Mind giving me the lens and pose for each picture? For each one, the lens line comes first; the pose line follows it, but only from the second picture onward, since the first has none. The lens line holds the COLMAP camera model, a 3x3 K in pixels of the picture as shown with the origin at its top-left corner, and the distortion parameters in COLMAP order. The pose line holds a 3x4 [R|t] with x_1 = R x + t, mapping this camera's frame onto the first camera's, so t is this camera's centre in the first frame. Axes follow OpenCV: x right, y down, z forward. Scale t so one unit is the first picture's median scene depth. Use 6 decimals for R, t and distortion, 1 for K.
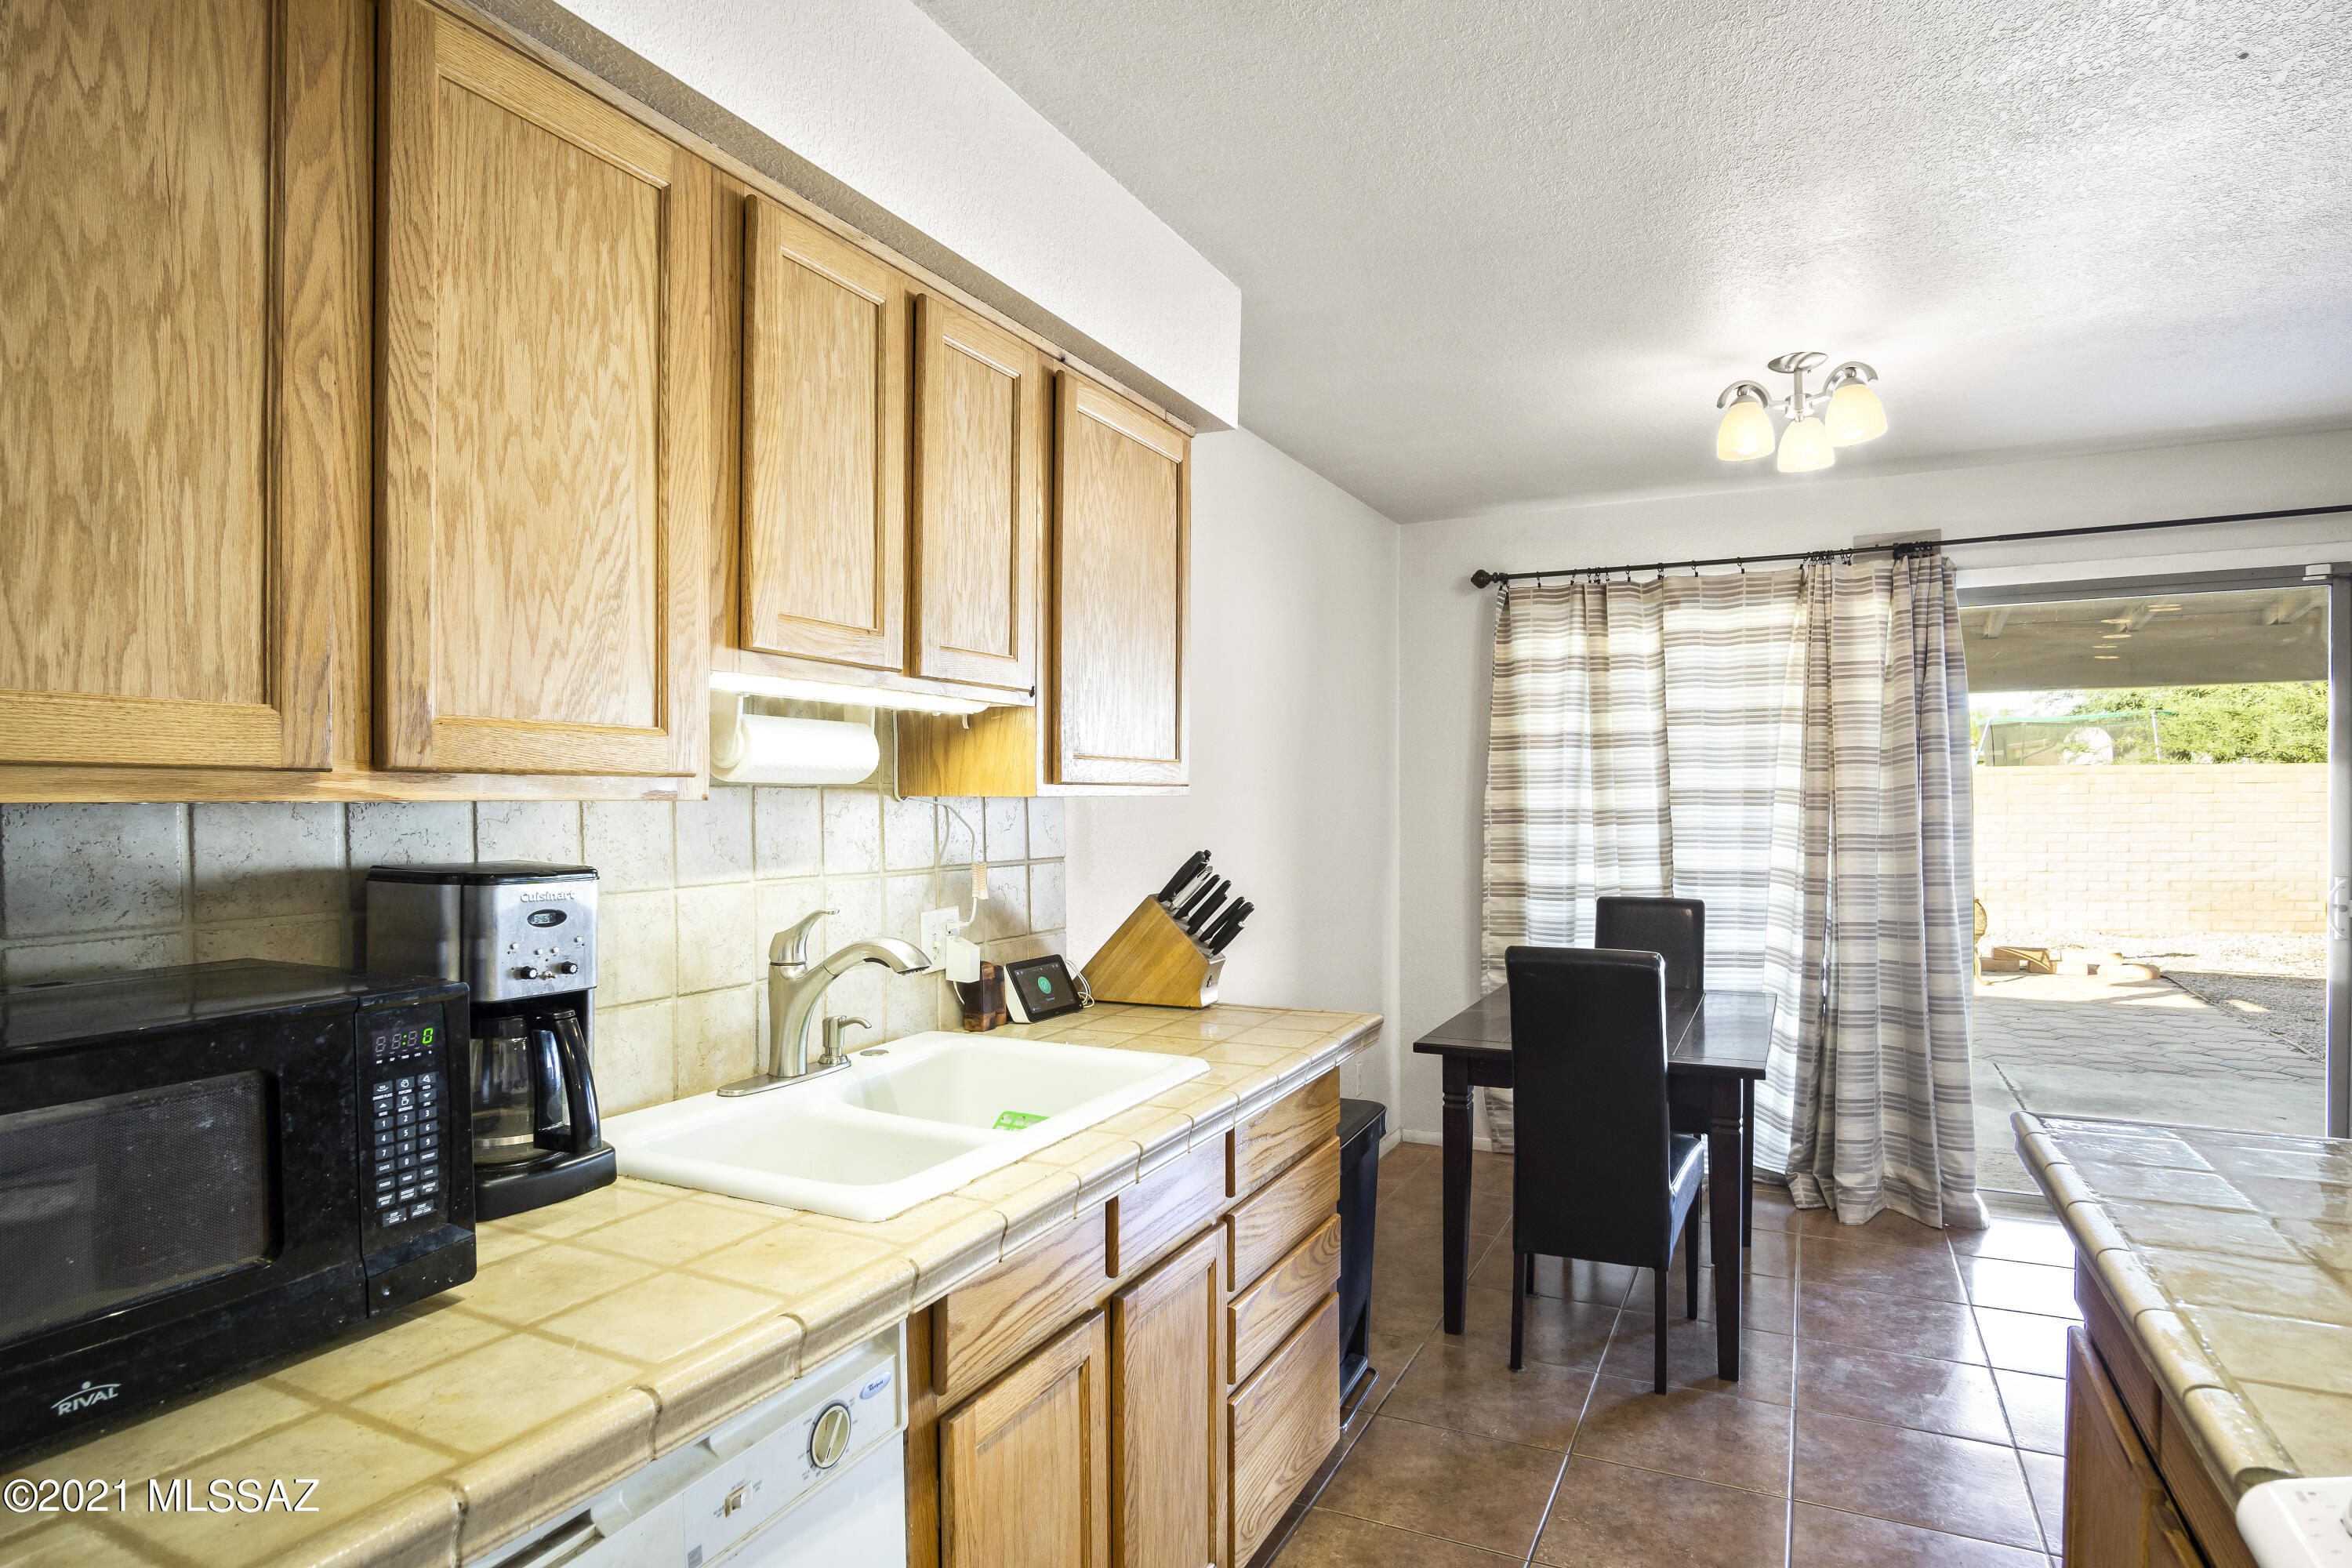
lens RADIAL K [[1279.4, 0, 1159.8], [0, 1279.4, 804.9], [0, 0, 1]] dist [-0.018204, -0.000733]
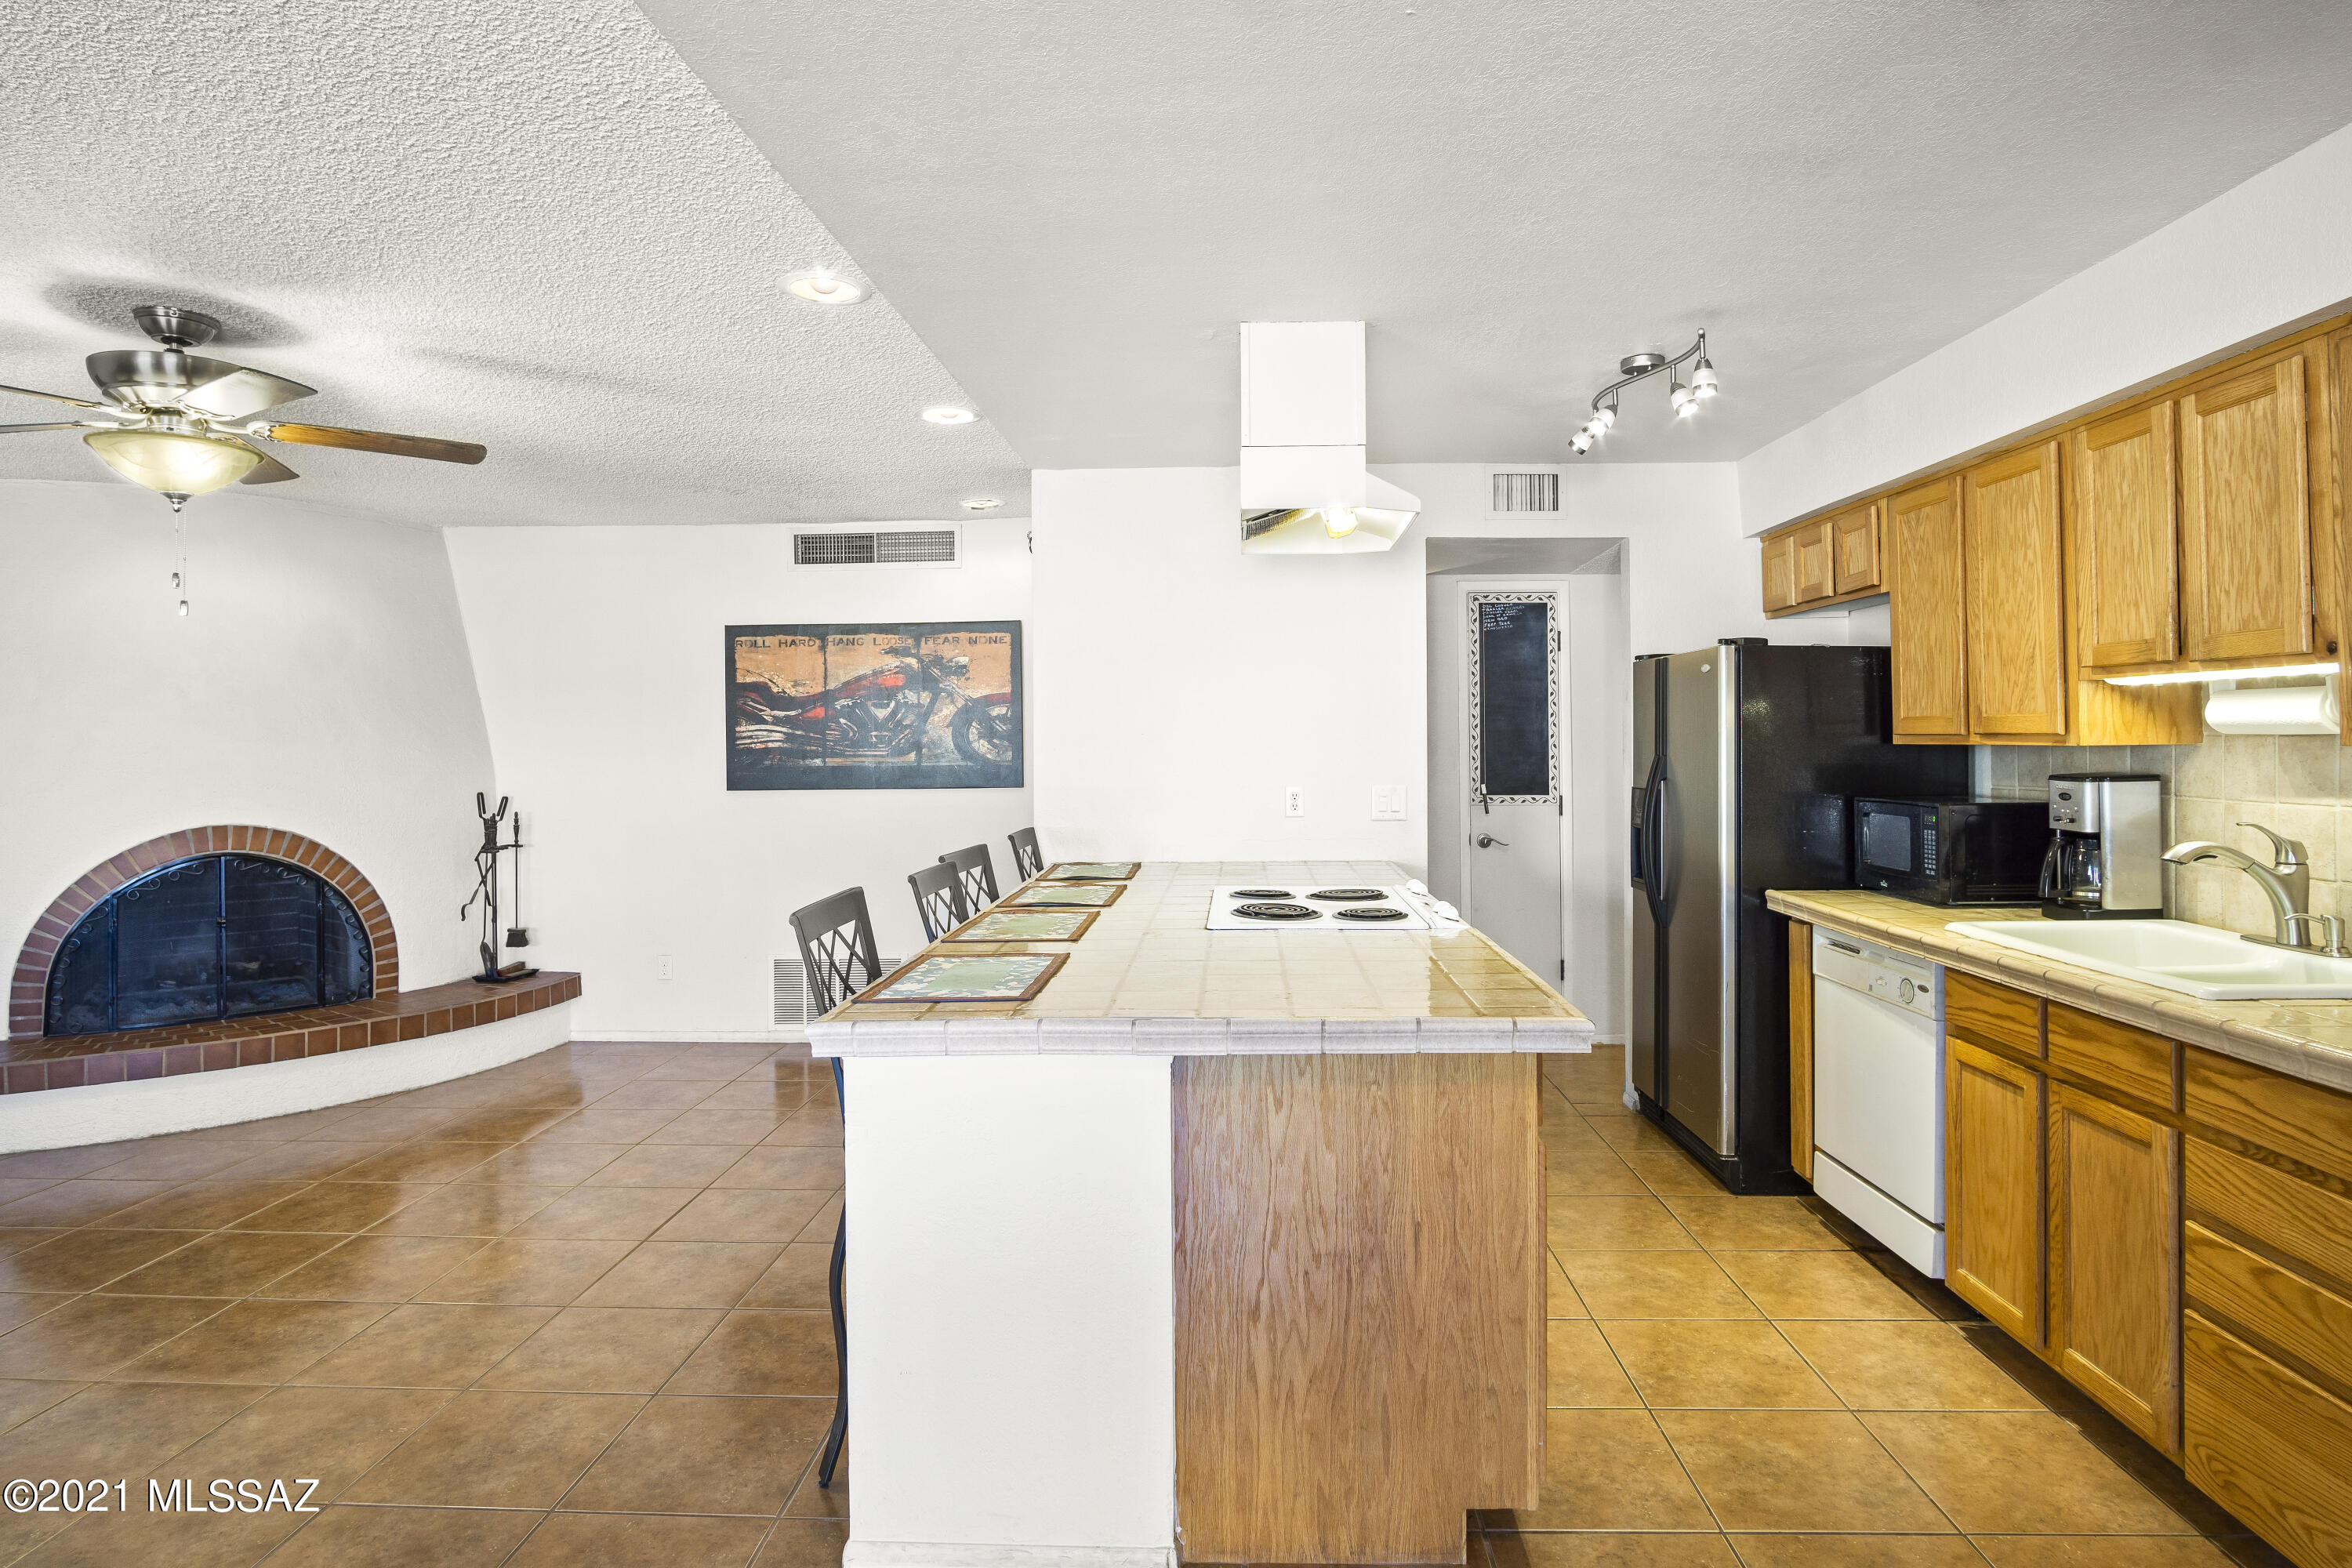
lens RADIAL K [[1286.0, 0, 1202.9], [0, 1286.0, 721.7], [0, 0, 1]] dist [-0.026677, 0.009752]
pose [[-0.903859, 0.003517, -0.427817, 1.128619], [0.007256, 0.999948, -0.007109, -0.024319], [0.427770, -0.009530, -0.903838, 1.434582]]
